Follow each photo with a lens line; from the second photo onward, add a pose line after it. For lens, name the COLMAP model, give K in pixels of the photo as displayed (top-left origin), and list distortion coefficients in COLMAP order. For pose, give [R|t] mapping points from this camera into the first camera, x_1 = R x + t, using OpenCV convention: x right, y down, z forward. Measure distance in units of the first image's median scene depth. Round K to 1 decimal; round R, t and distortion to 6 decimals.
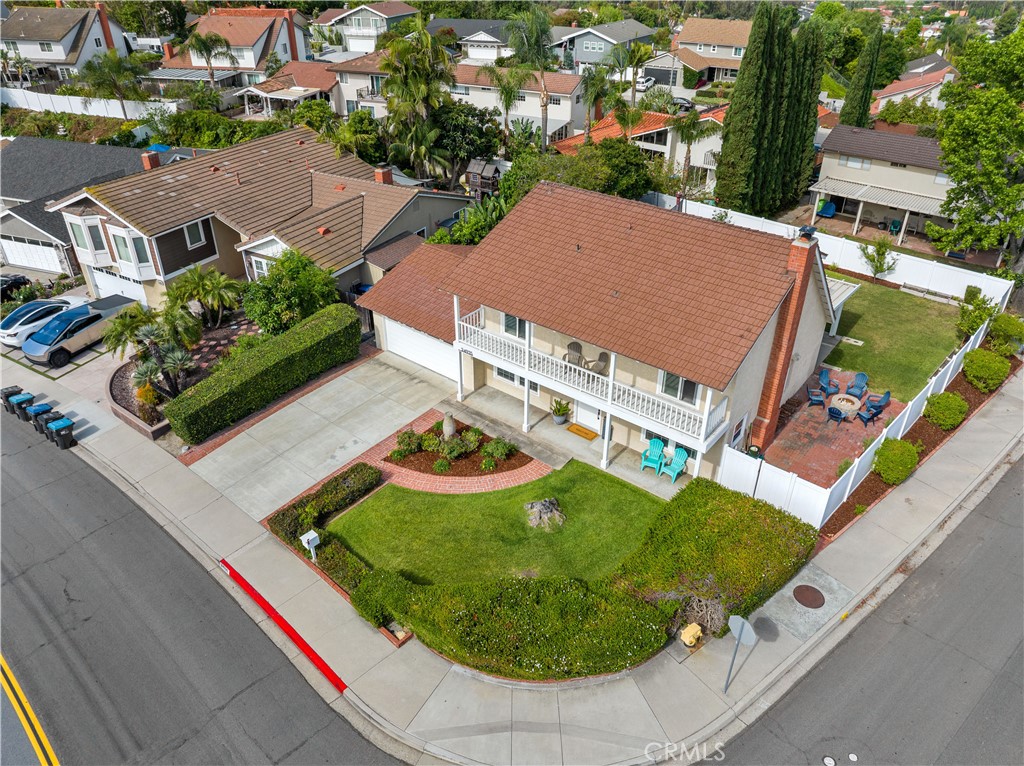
lens RADIAL K [[717.5, 0, 512.0], [0, 717.5, 383.0], [0, 0, 1]] dist [-0.051029, 0.024010]
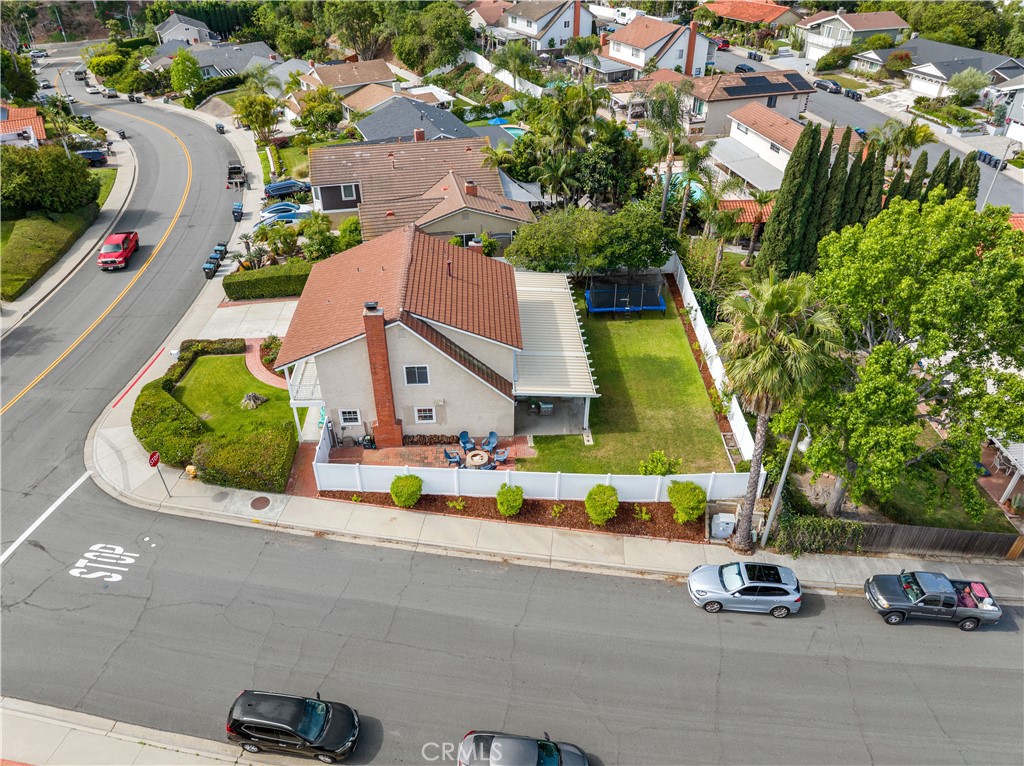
lens RADIAL K [[717.5, 0, 512.0], [0, 717.5, 383.0], [0, 0, 1]] dist [-0.051029, 0.024010]
pose [[0.667877, 0.432774, -0.605514, 1.172034], [-0.396416, 0.895409, 0.202724, -0.358888], [0.629917, 0.104641, 0.769581, 0.042575]]
